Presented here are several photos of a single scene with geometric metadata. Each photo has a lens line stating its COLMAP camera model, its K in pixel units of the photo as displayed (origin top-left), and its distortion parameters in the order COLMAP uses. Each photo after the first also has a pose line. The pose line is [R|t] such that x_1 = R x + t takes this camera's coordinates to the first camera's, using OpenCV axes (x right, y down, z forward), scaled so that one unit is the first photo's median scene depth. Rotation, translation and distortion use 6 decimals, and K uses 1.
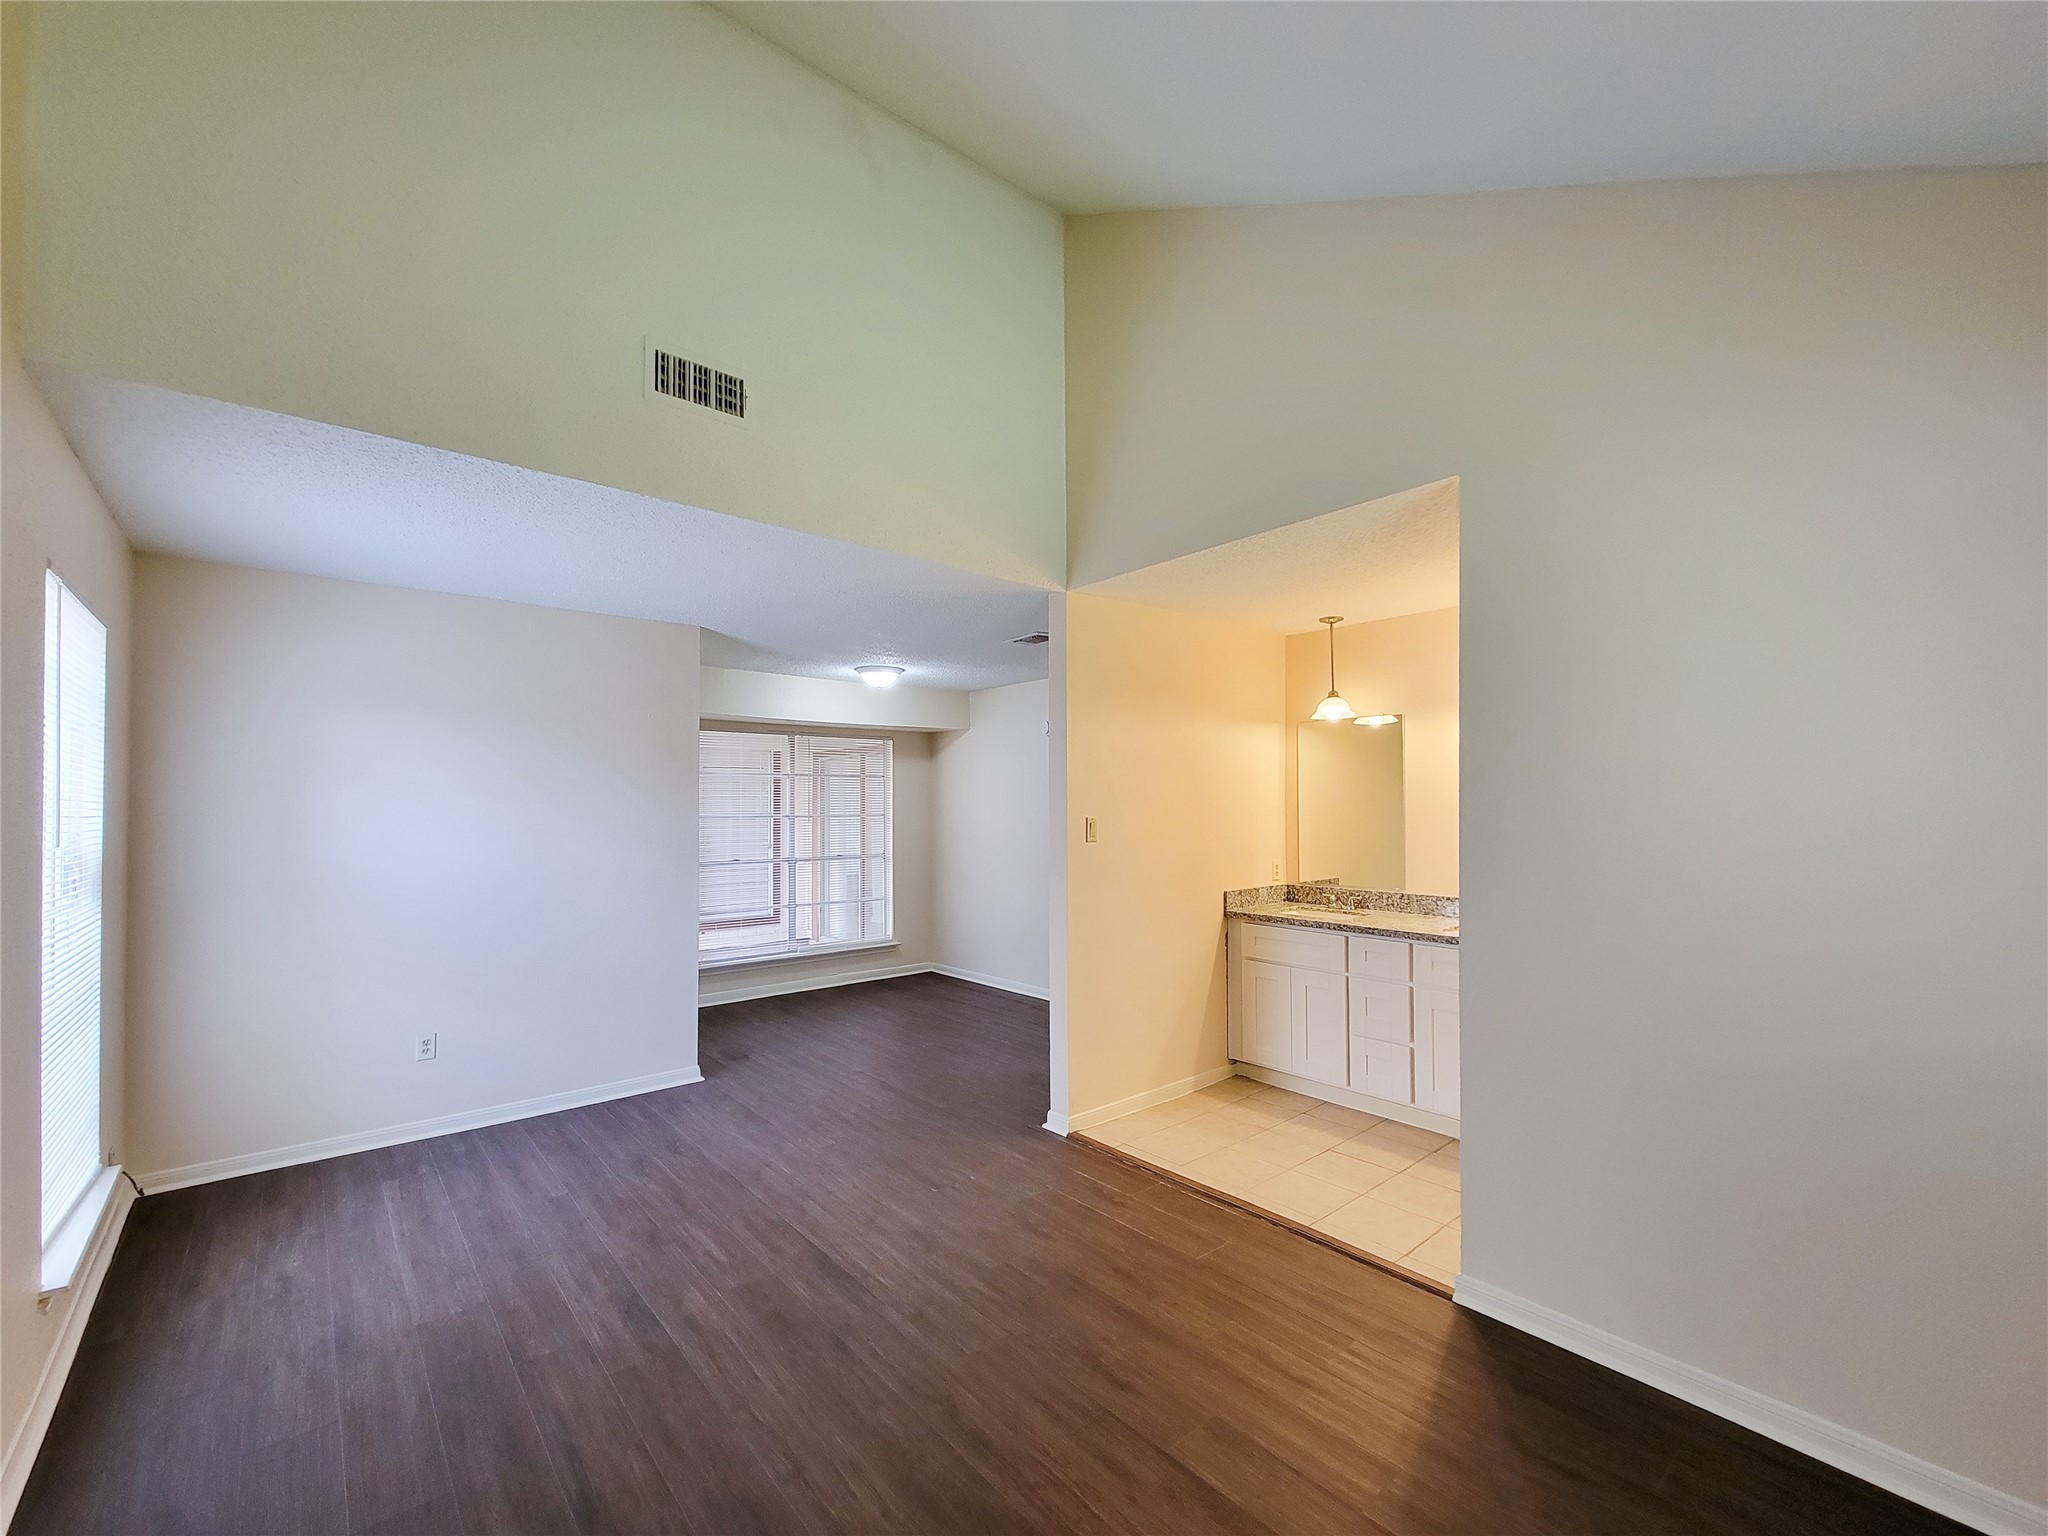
lens RADIAL K [[850.3, 0, 1019.2], [0, 850.3, 804.8], [0, 0, 1]] dist [0.012226, -0.008390]
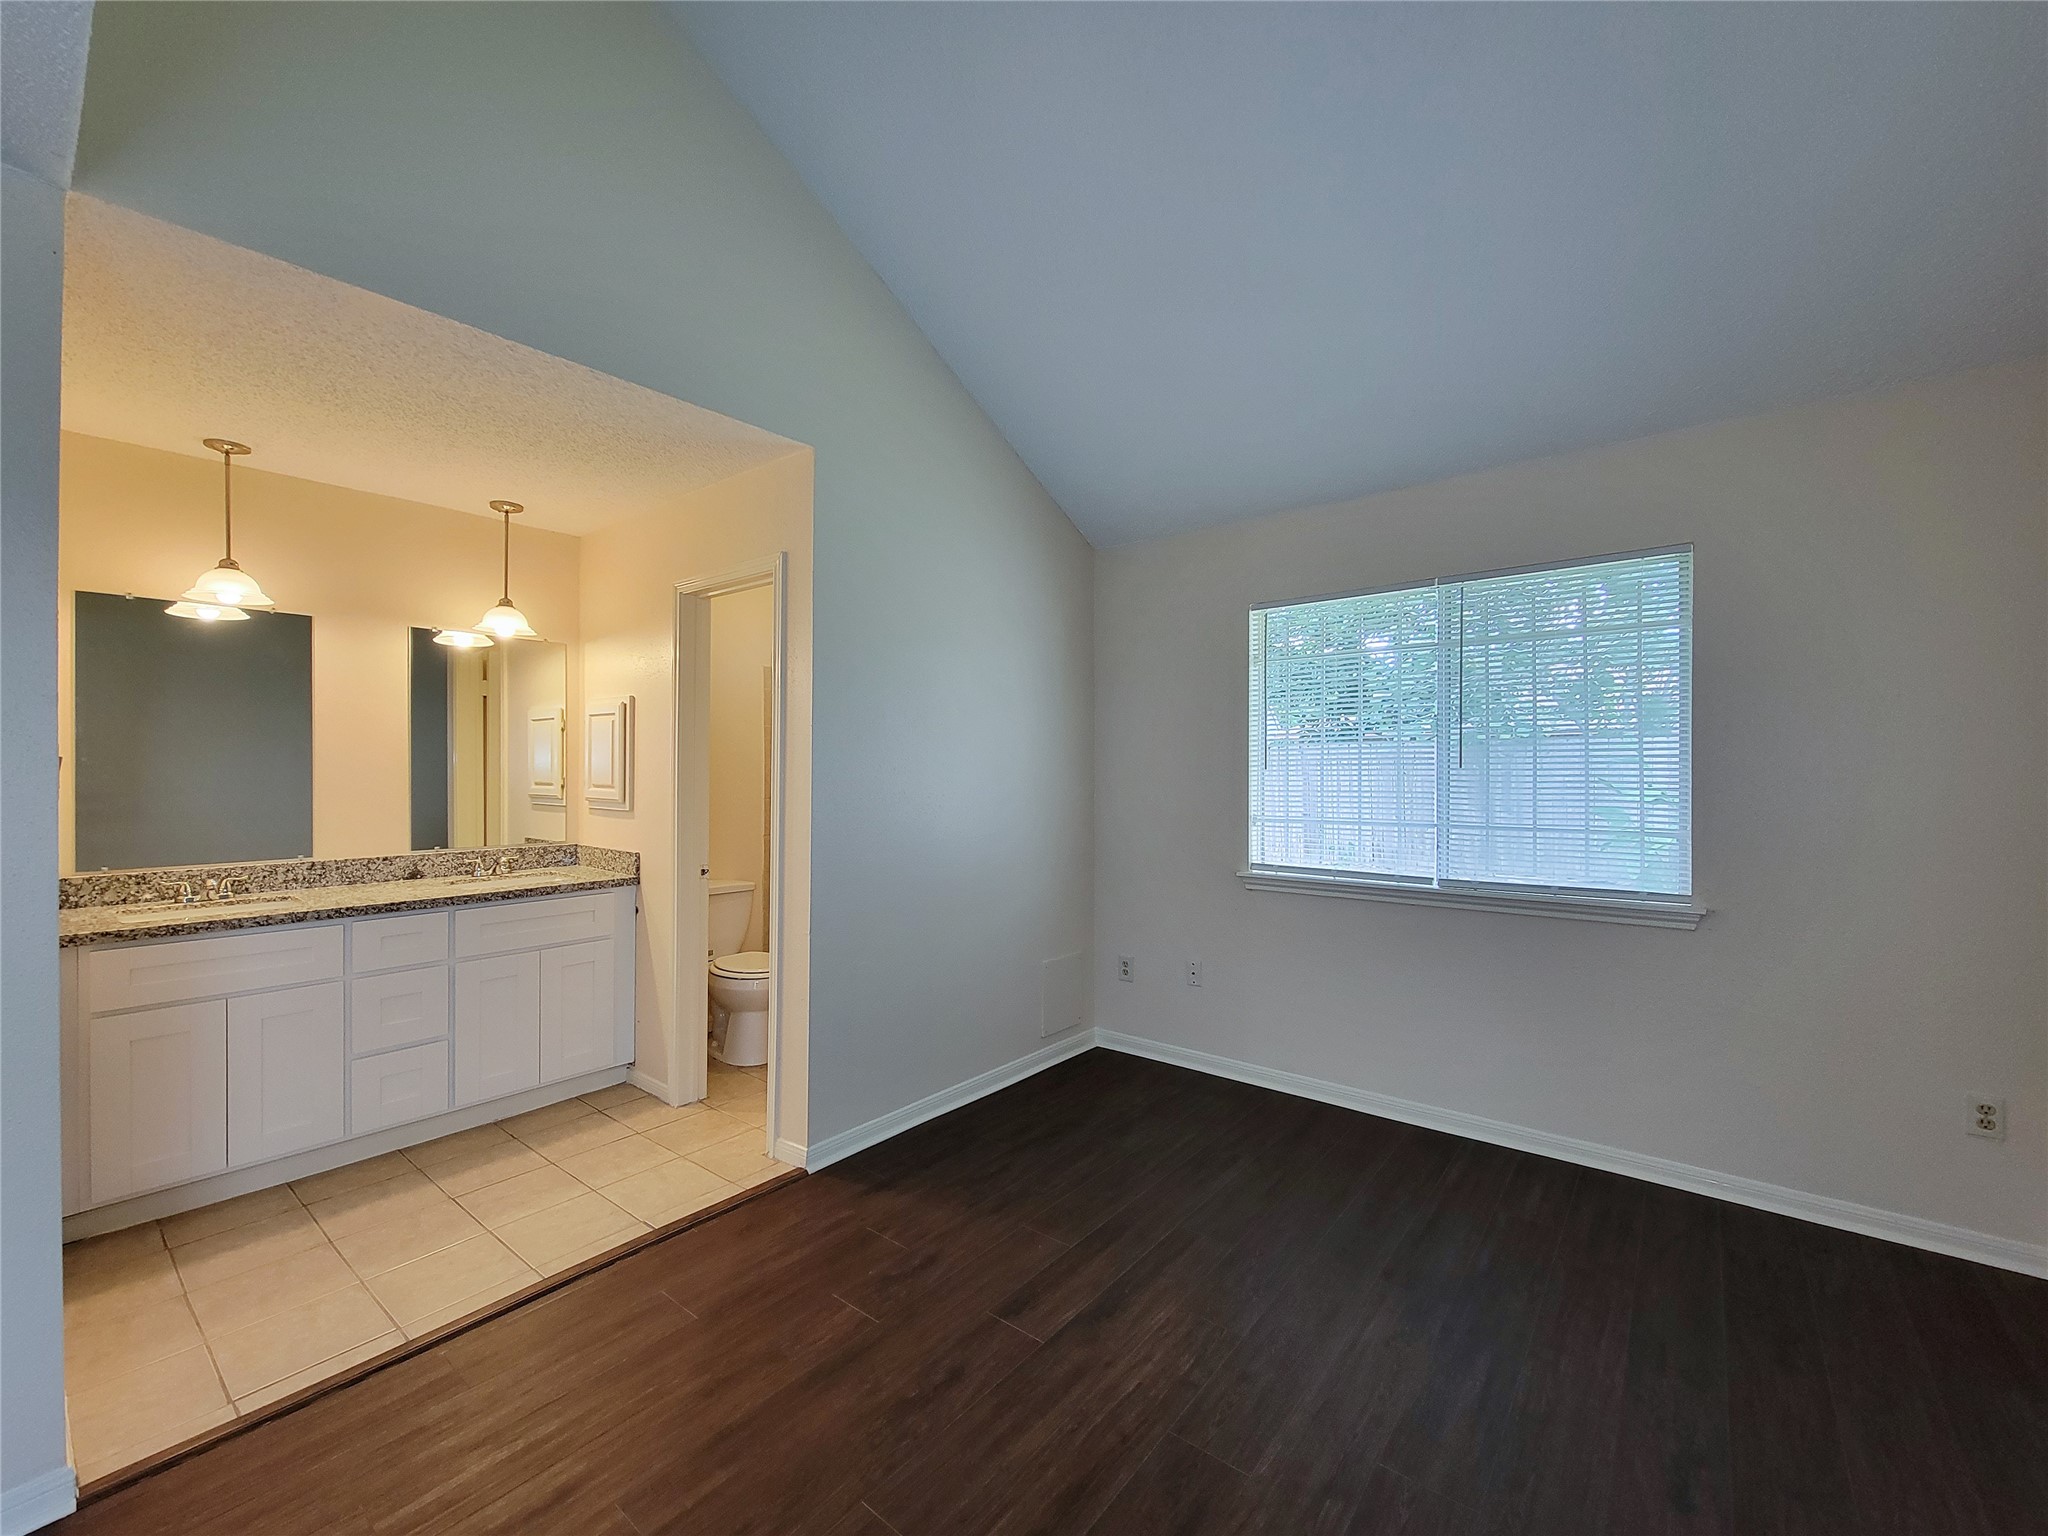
lens RADIAL K [[831.5, 0, 1024.0], [0, 831.5, 768.0], [0, 0, 1]] dist [0.001127, -0.000778]
pose [[-0.171608, -0.001119, 0.985165, -0.363278], [-0.001634, 0.999998, 0.000852, 0.021989], [-0.985164, -0.001464, -0.171610, 0.525837]]
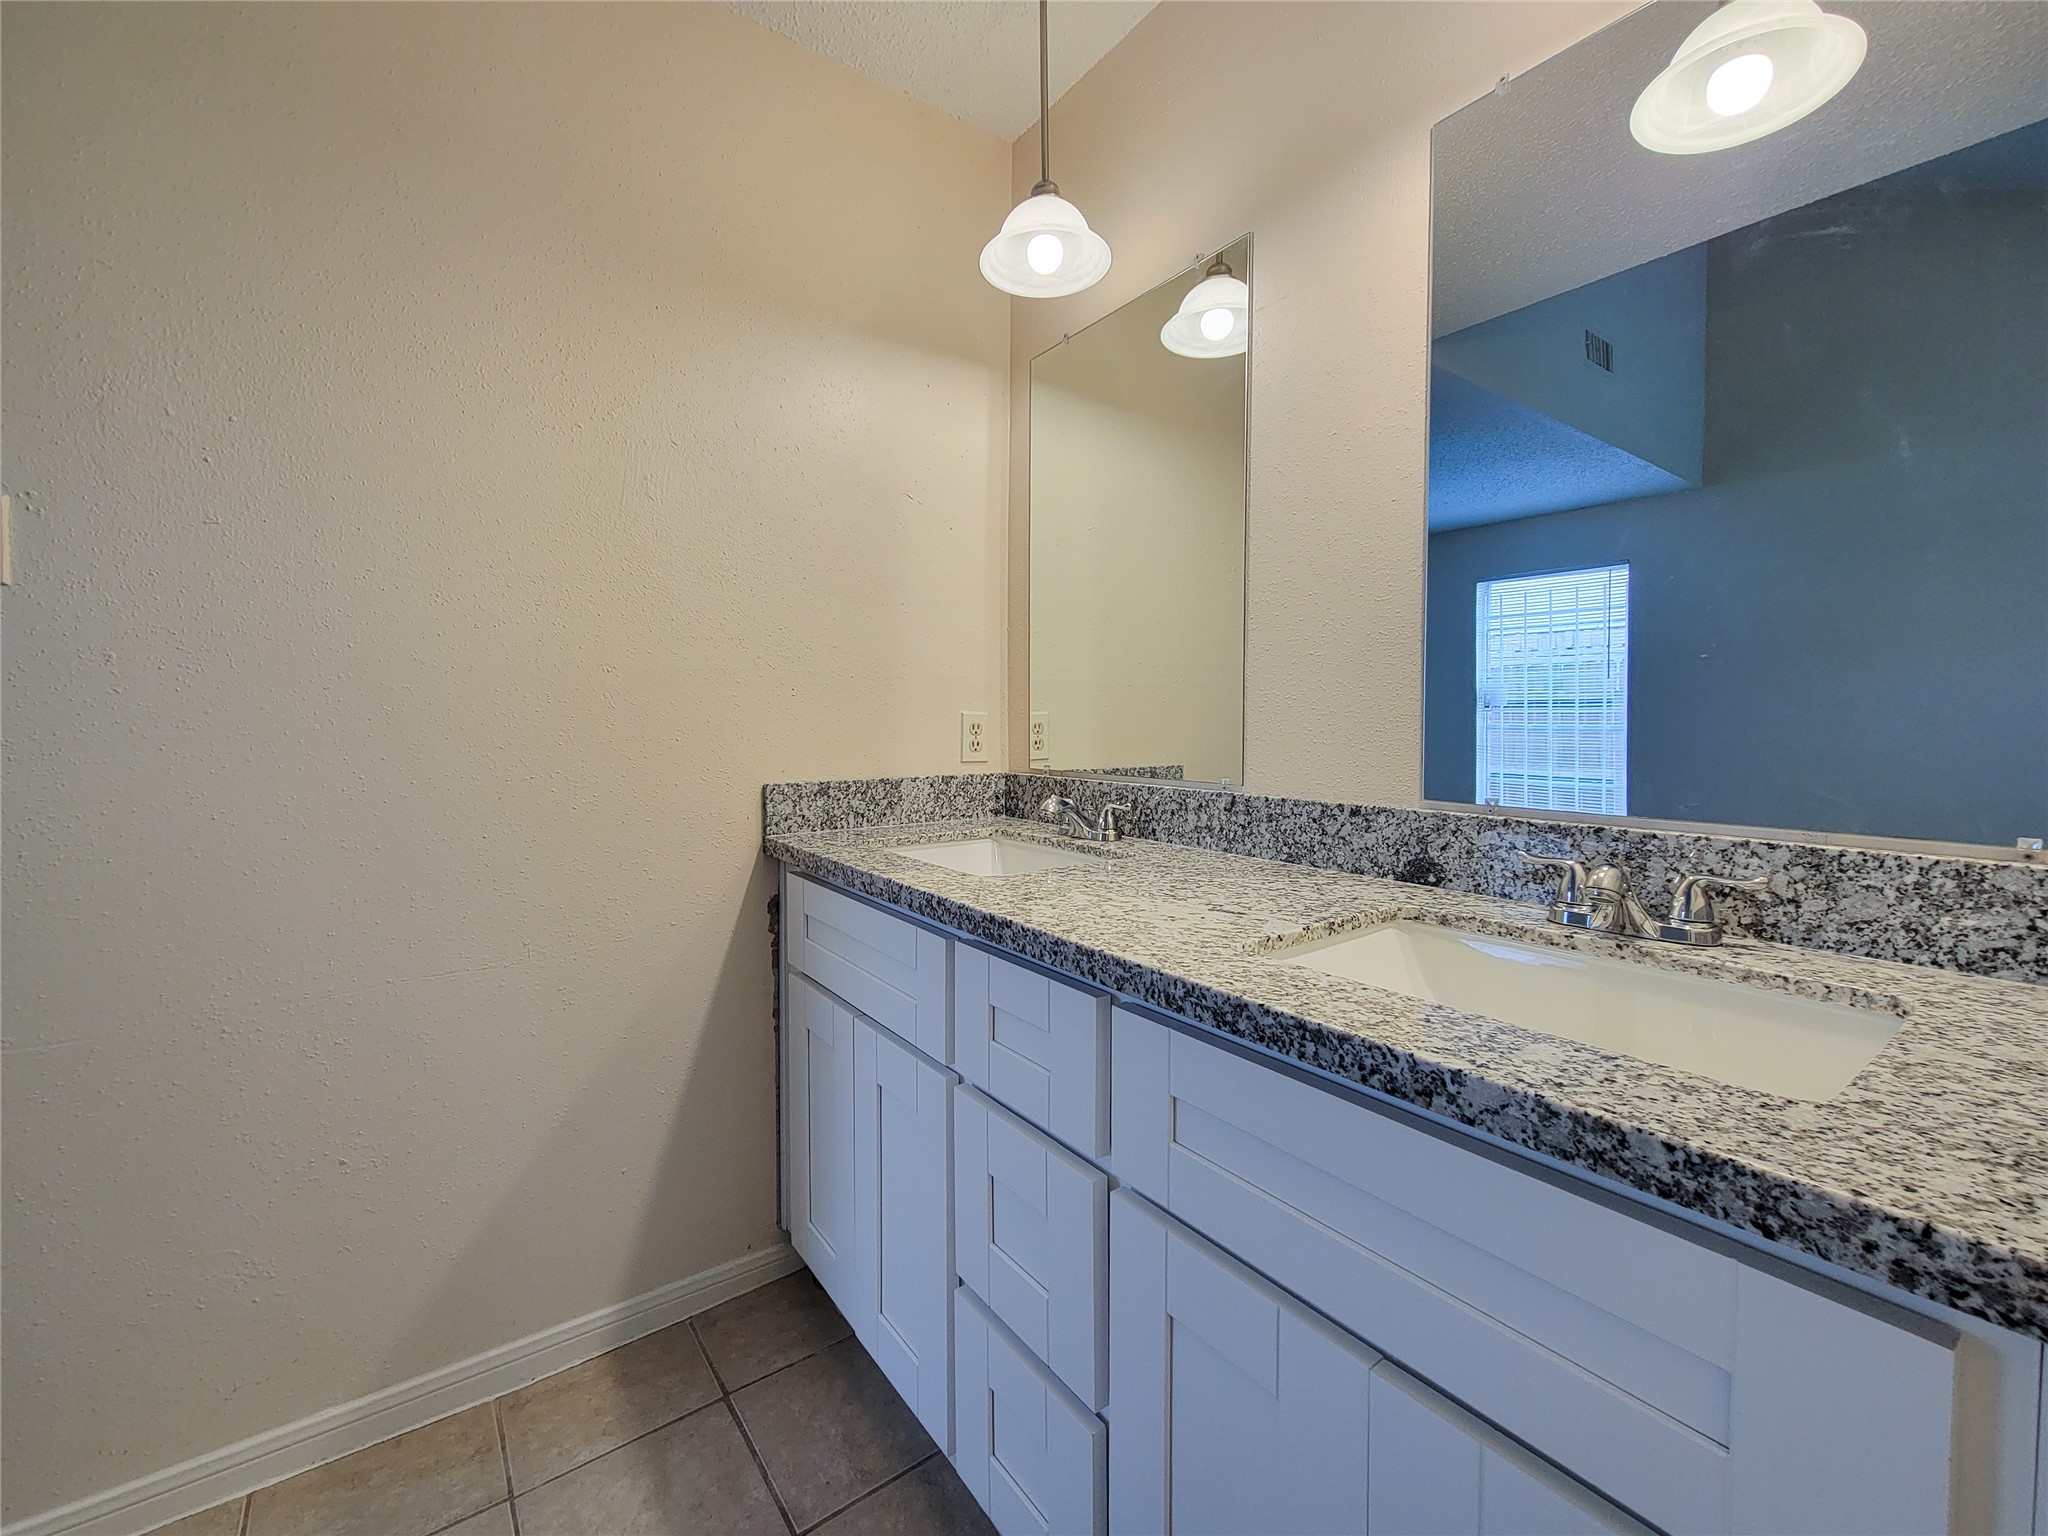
lens RADIAL K [[831.5, 0, 1024.0], [0, 831.5, 768.0], [0, 0, 1]] dist [0.001127, -0.000778]
pose [[0.995915, 0.007049, -0.090022, 0.402890], [-0.001873, 0.998346, 0.057462, 0.076644], [0.090278, -0.057059, 0.994281, 0.685837]]
